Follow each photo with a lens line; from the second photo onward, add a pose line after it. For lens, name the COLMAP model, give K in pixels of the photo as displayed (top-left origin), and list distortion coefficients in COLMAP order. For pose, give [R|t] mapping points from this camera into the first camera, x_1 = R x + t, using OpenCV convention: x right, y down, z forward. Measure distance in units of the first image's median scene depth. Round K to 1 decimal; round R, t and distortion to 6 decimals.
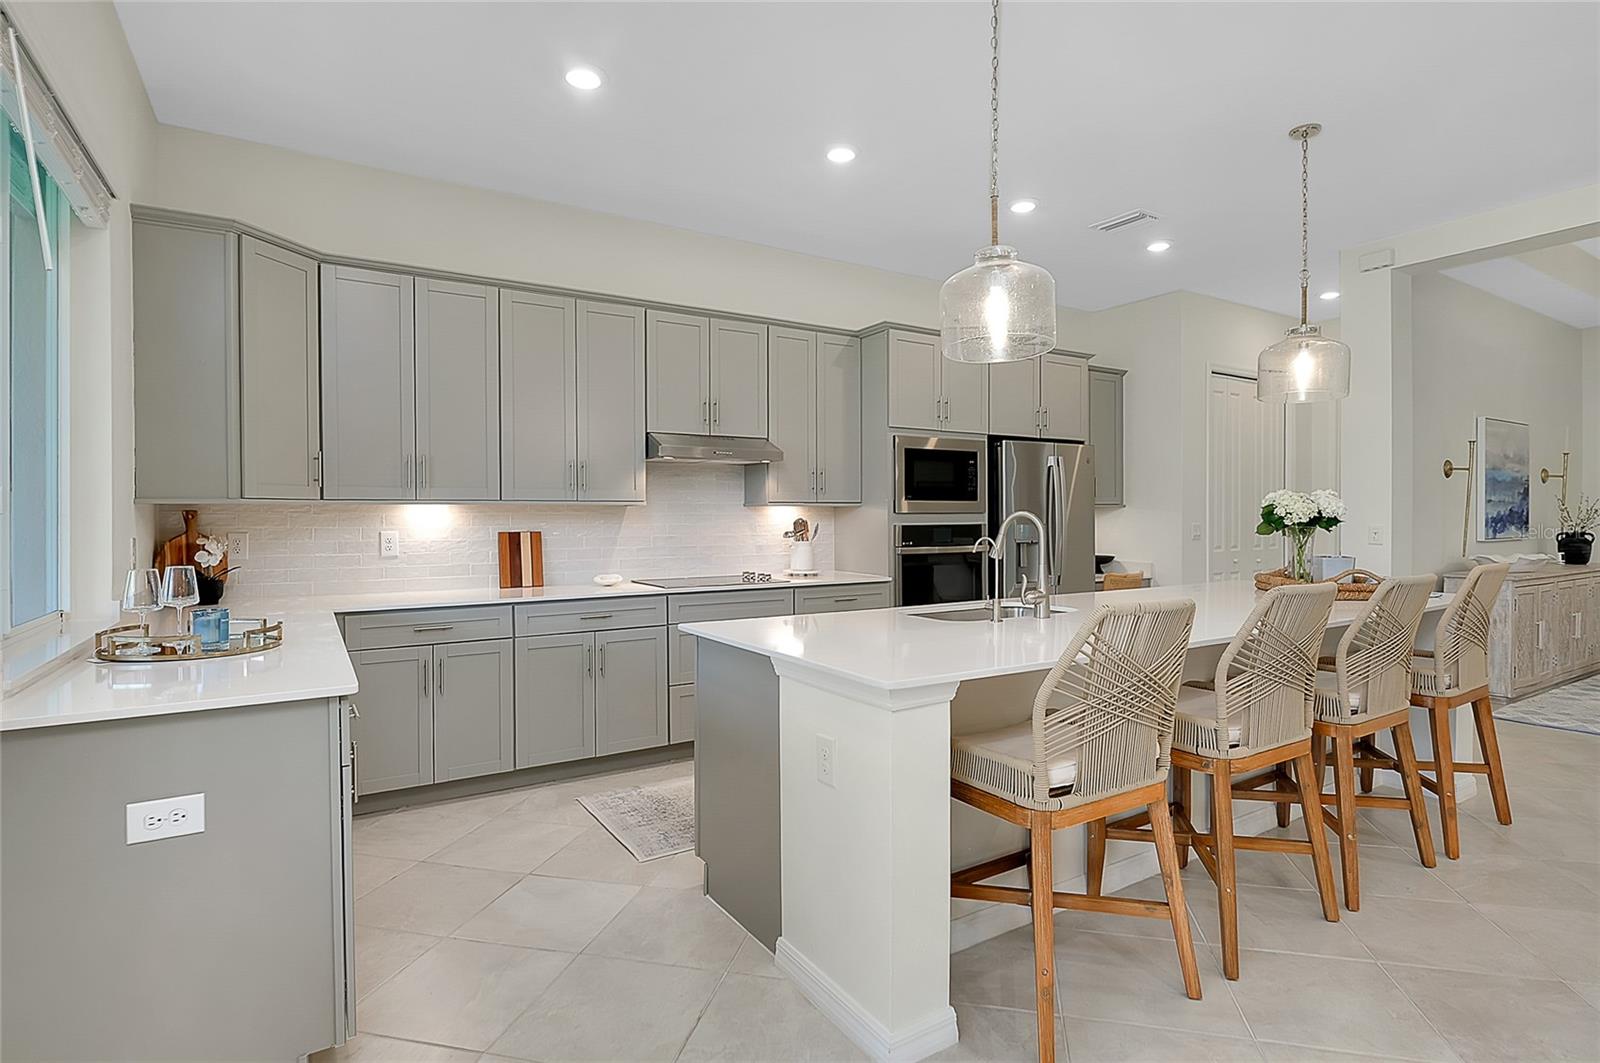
lens RADIAL K [[823.9, 0, 804.4], [0, 823.9, 522.1], [0, 0, 1]] dist [0.001205, 0.000082]
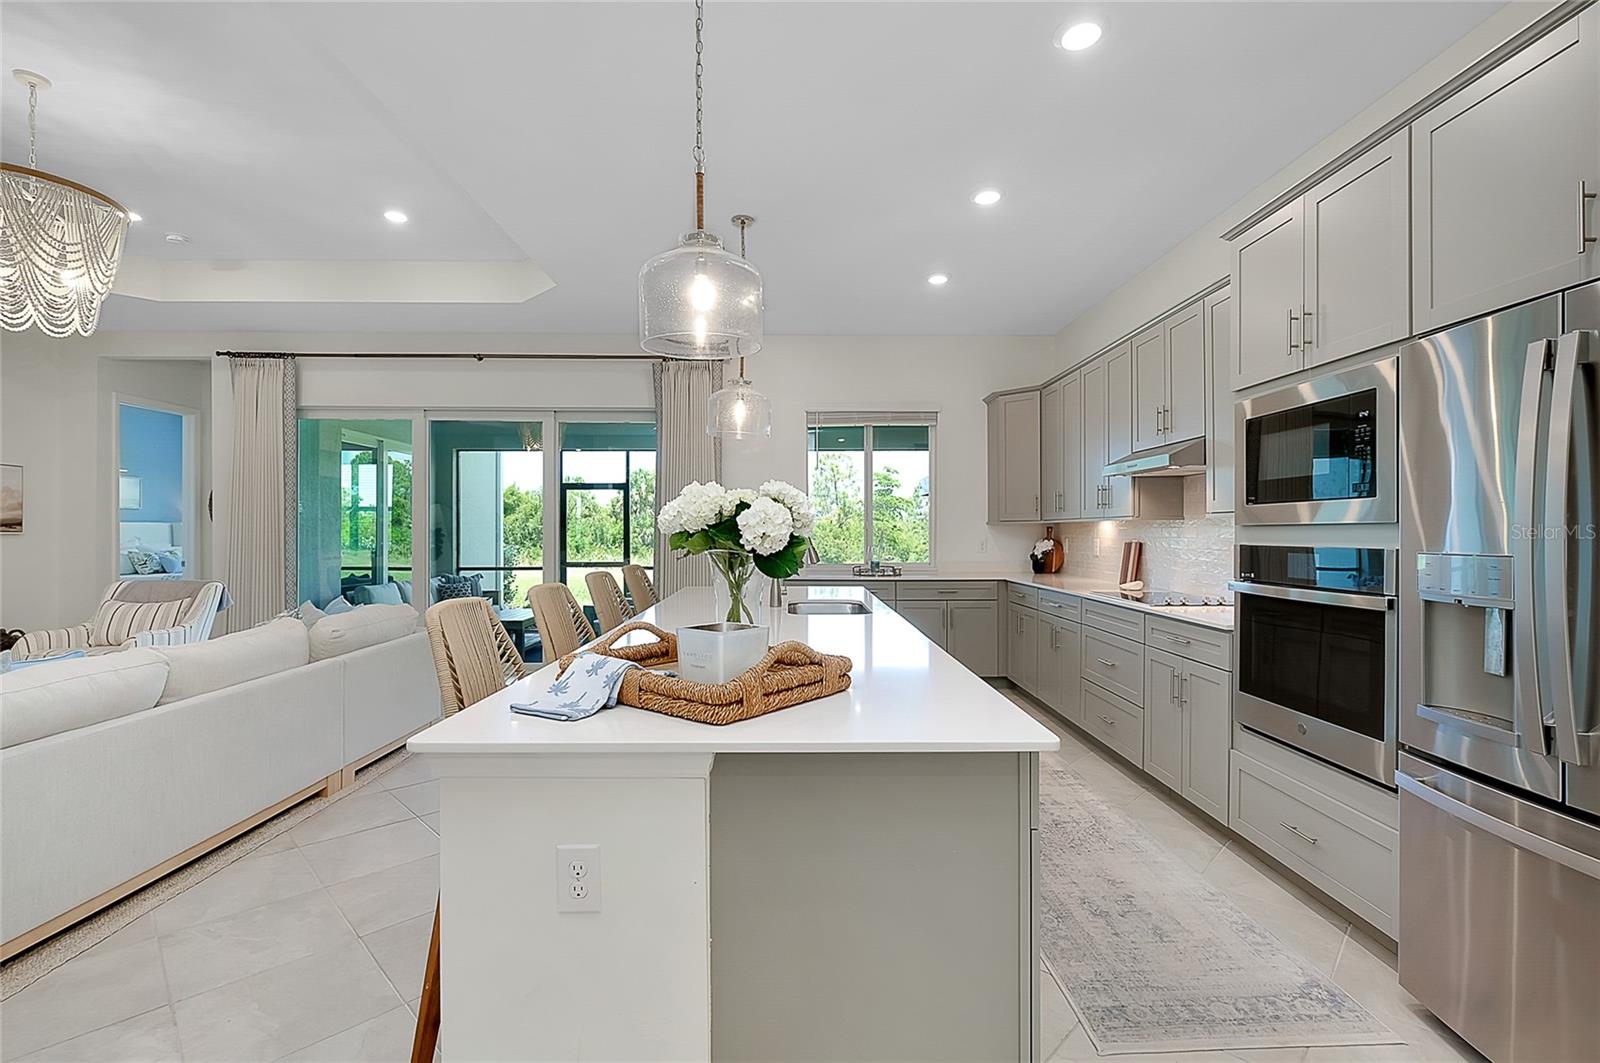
lens RADIAL K [[727.7, 0, 800.0], [0, 727.7, 531.5], [0, 0, 1]] dist [-0.001101, 0.000589]
pose [[-0.508374, 0.002267, -0.861134, 0.835653], [-0.008228, 0.999938, 0.007490, -0.009089], [0.861097, 0.010893, -0.508324, 1.098410]]
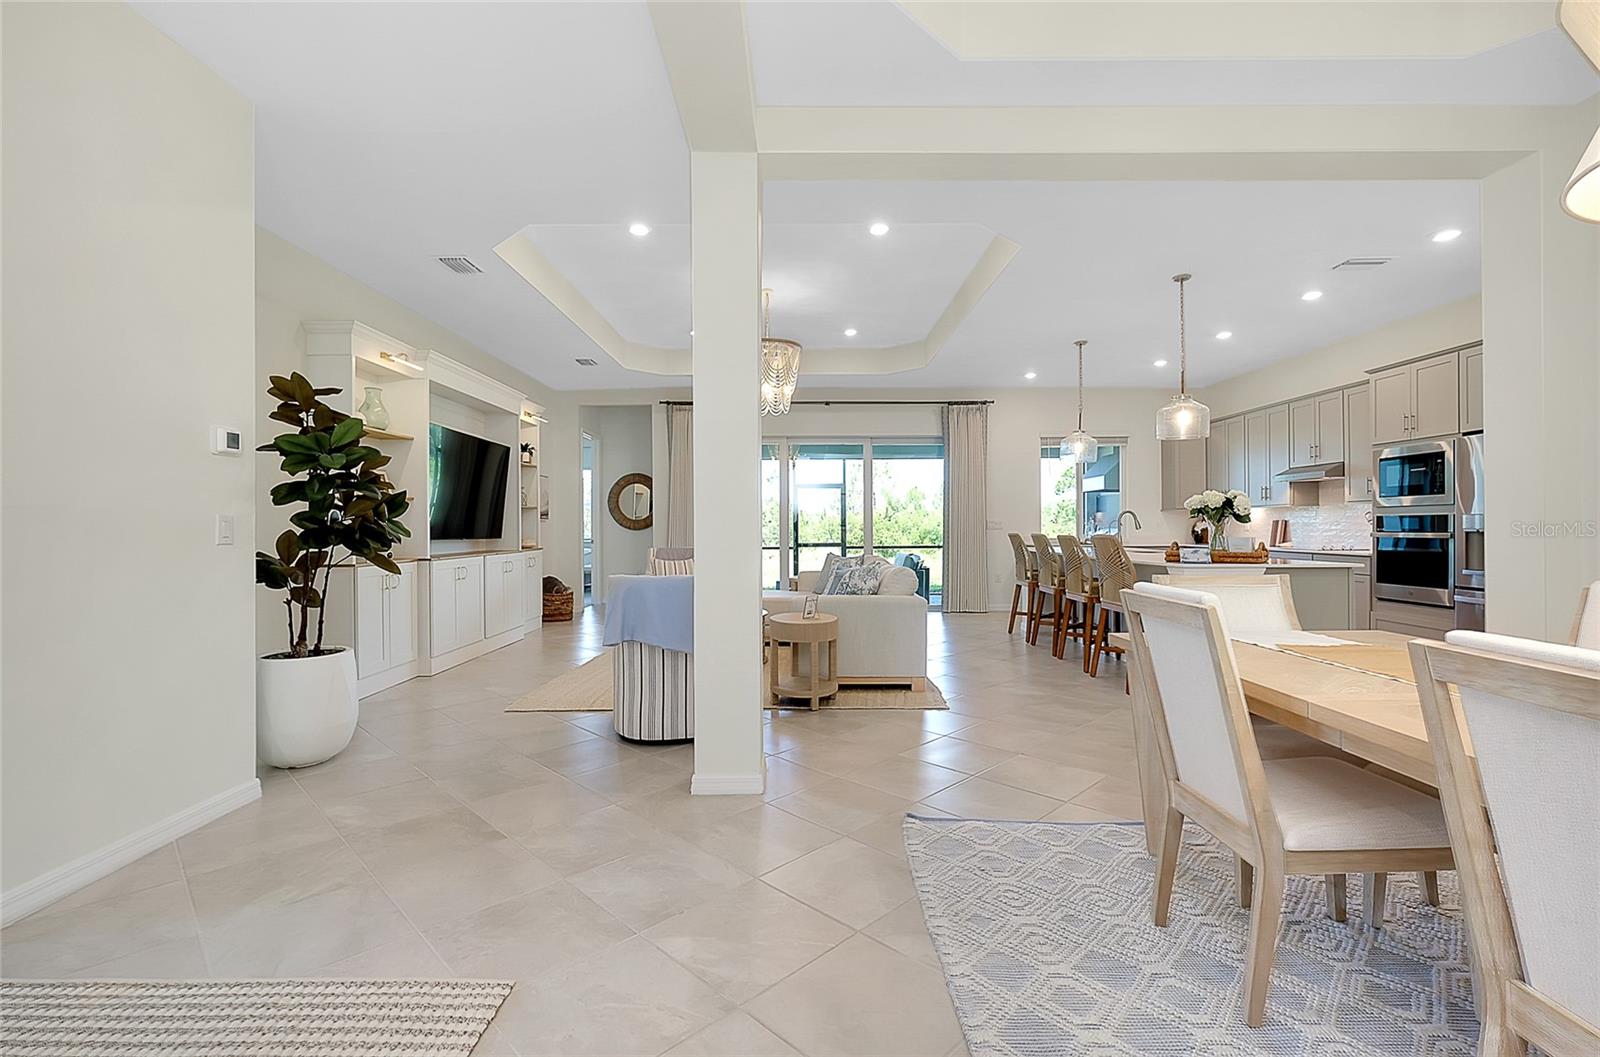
lens RADIAL K [[727.7, 0, 800.0], [0, 727.7, 528.5], [0, 0, 1]] dist [-0.001101, 0.000589]
pose [[-0.519626, 0.007049, -0.854365, 1.810140], [-0.002930, 0.999945, 0.010033, 0.016958], [0.854389, 0.007717, -0.519577, 0.896615]]
